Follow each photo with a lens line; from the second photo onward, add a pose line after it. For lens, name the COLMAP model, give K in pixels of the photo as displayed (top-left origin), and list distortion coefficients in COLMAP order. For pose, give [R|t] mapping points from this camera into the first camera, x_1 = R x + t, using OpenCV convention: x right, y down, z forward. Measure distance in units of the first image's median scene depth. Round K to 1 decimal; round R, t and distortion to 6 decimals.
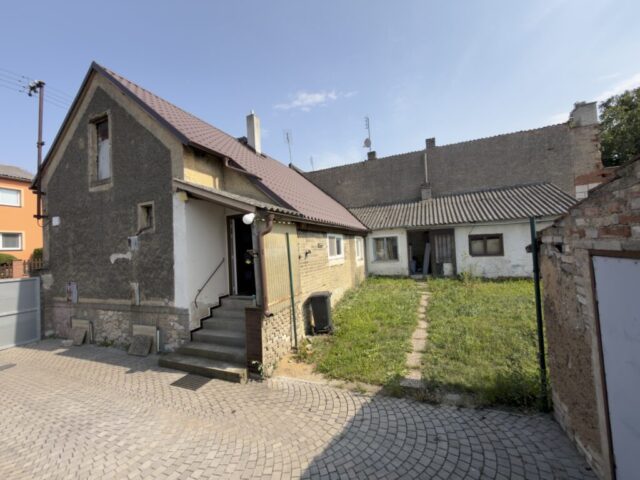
lens RADIAL K [[256.4, 0, 326.4], [0, 256.4, 239.7], [0, 0, 1]] dist [0.008478, -0.000153]
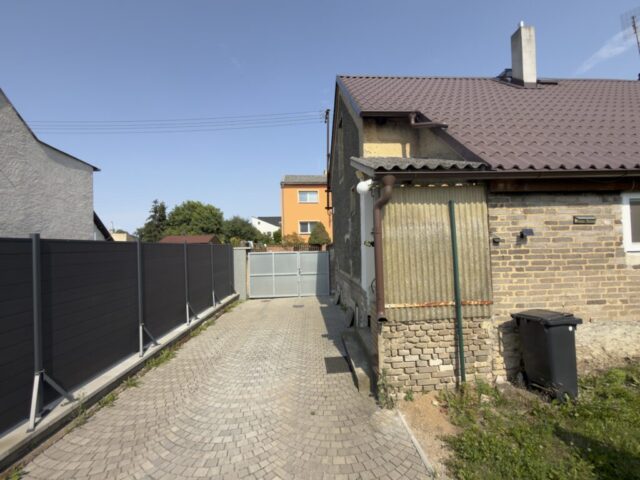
lens RADIAL K [[276.8, 0, 321.2], [0, 276.8, 238.9], [0, 0, 1]] dist [0.004663, 0.000315]
pose [[0.433905, 0.018409, -0.900771, 0.276193], [0.033490, 0.998771, 0.036544, 0.026242], [0.900336, -0.046023, 0.432755, 0.369516]]
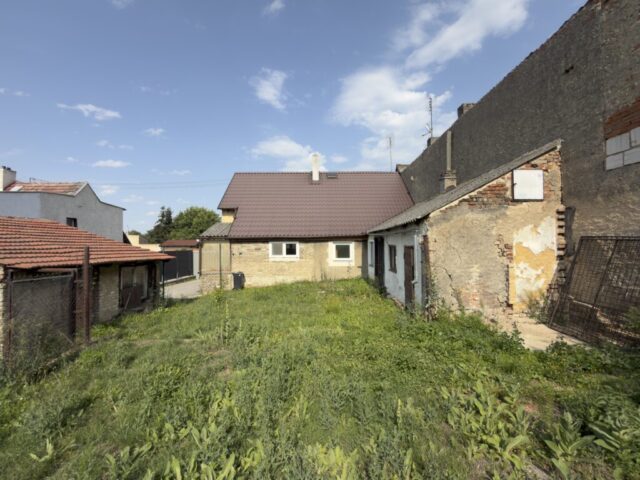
lens RADIAL K [[279.3, 0, 321.1], [0, 279.3, 243.8], [0, 0, 1]] dist [0.002488, 0.000190]
pose [[0.400504, 0.042021, -0.915331, 2.307248], [0.010932, 0.998658, 0.050630, -0.126602], [0.916230, -0.030284, 0.399507, 0.720694]]
